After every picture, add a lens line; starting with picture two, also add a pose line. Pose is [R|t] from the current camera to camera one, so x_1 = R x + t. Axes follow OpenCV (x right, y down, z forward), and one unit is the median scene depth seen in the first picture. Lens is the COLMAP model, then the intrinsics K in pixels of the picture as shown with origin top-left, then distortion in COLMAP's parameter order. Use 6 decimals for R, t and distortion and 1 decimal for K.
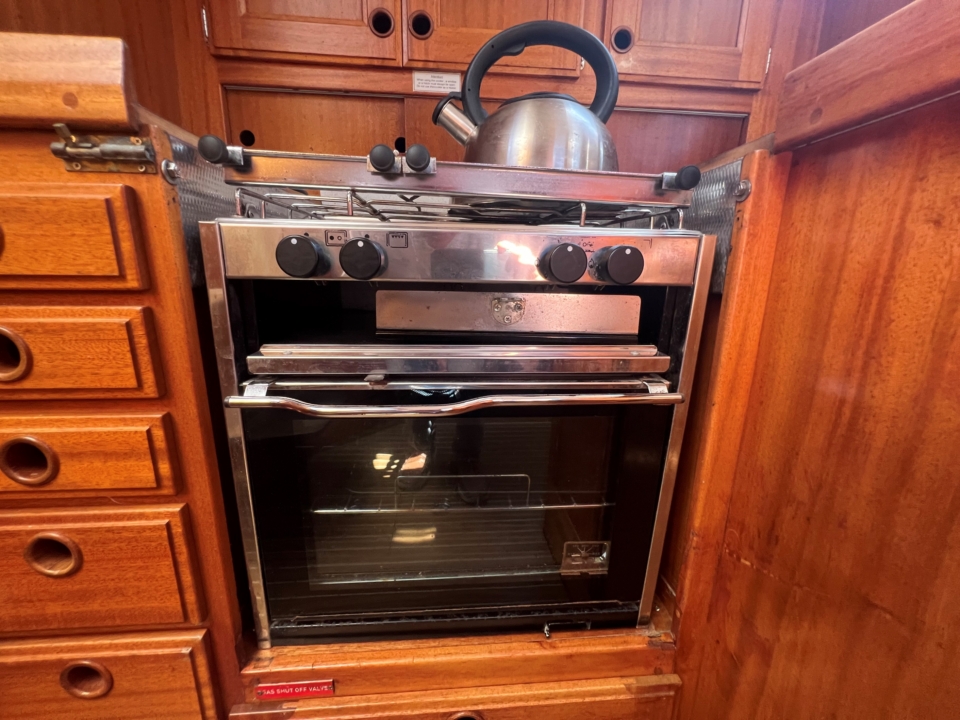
lens RADIAL K [[386.3, 0, 477.2], [0, 386.3, 358.5], [0, 0, 1]] dist [-0.003883, 0.000034]
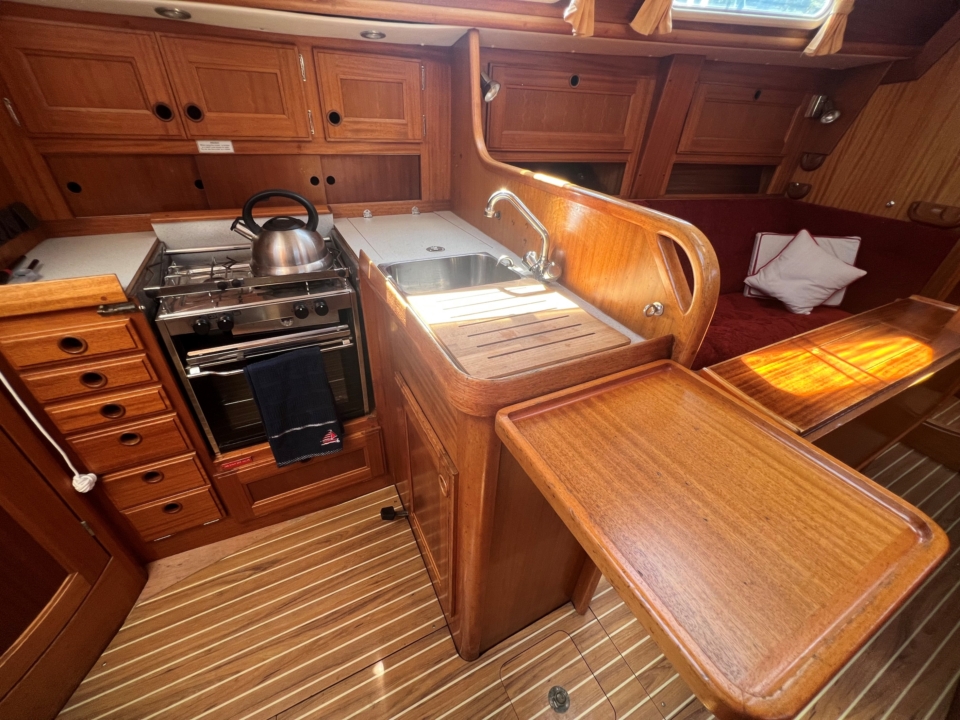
lens RADIAL K [[386.3, 0, 477.9], [0, 386.3, 358.5], [0, 0, 1]] dist [-0.003883, 0.000034]
pose [[0.923277, -0.188655, 0.334617, 0.398507], [0.061135, 0.932156, 0.356858, -0.839061], [-0.379238, -0.309022, 0.872172, -2.122964]]
